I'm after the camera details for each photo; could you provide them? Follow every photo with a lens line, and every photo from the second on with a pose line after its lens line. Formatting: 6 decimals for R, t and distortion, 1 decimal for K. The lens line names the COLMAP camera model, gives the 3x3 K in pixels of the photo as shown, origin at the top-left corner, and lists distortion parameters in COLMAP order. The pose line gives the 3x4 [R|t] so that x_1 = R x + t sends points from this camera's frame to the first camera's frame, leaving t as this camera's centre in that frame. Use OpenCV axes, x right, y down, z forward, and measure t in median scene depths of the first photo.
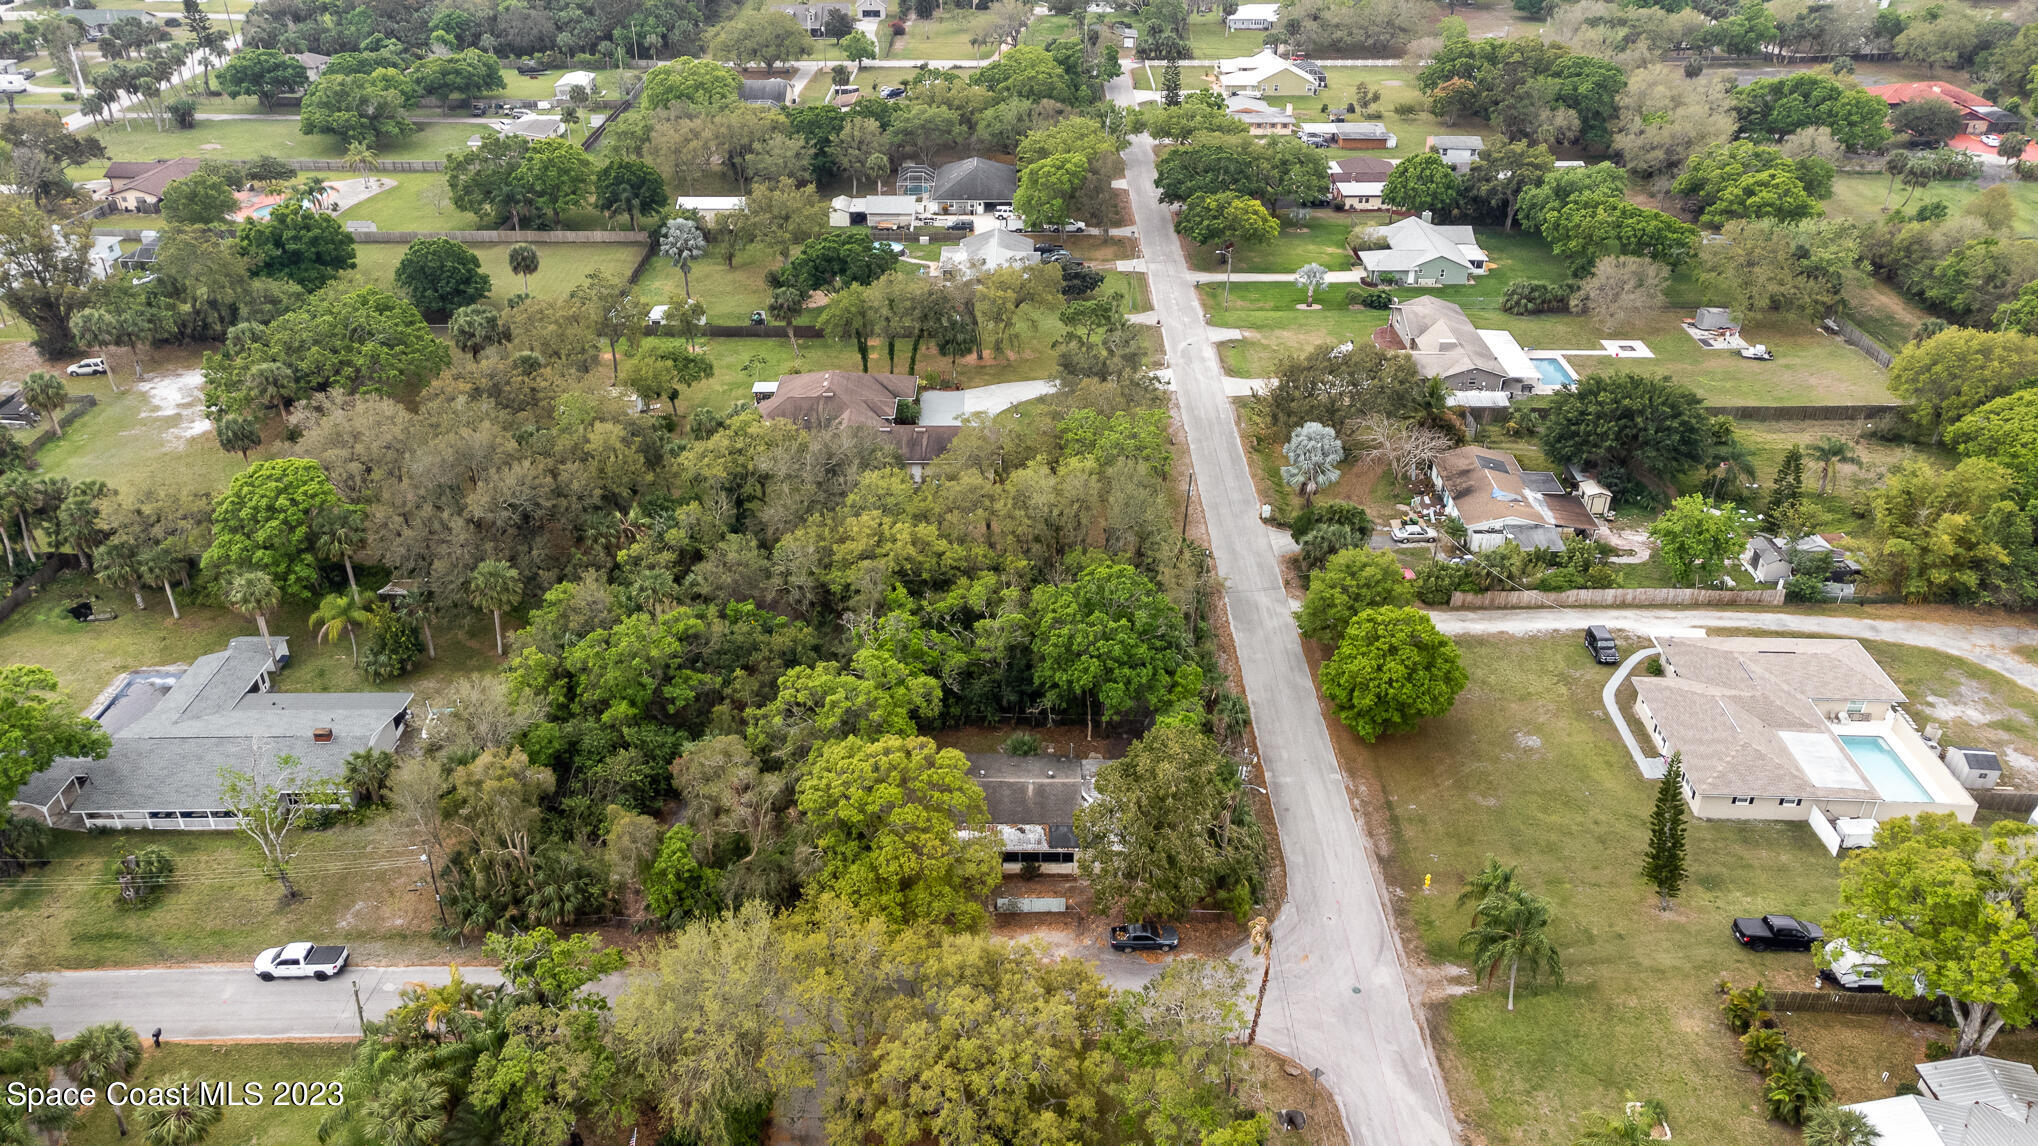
lens RADIAL K [[1558.1, 0, 1033.4], [0, 1558.1, 576.9], [0, 0, 1]] dist [0.078796, -0.001782]
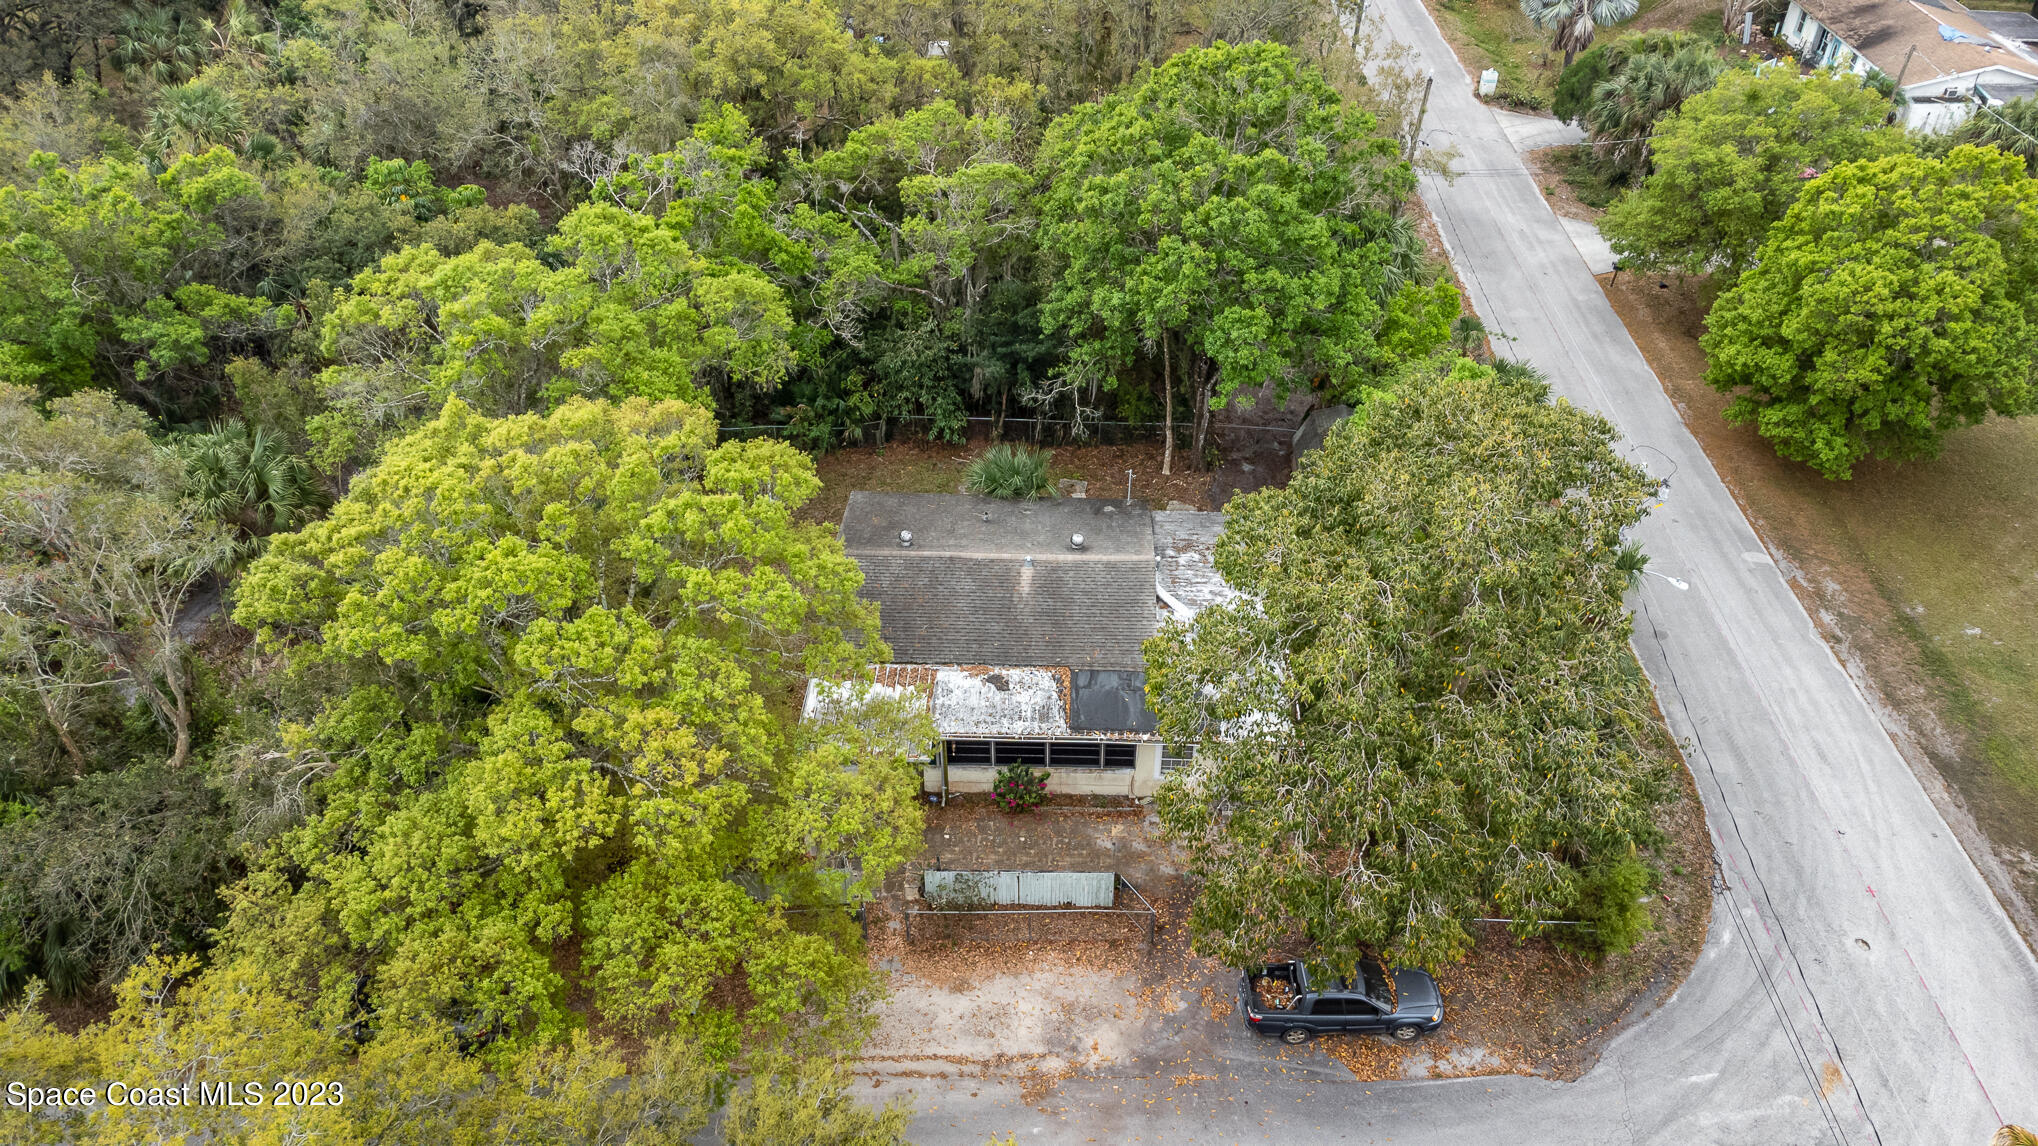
lens RADIAL K [[1558.1, 0, 1019.7], [0, 1558.1, 578.6], [0, 0, 1]] dist [0.078796, -0.001782]
pose [[0.999532, 0.011315, -0.028435, 0.007812], [-0.007863, 0.992900, 0.118695, 0.089873], [0.029576, -0.118416, 0.992524, 0.610669]]
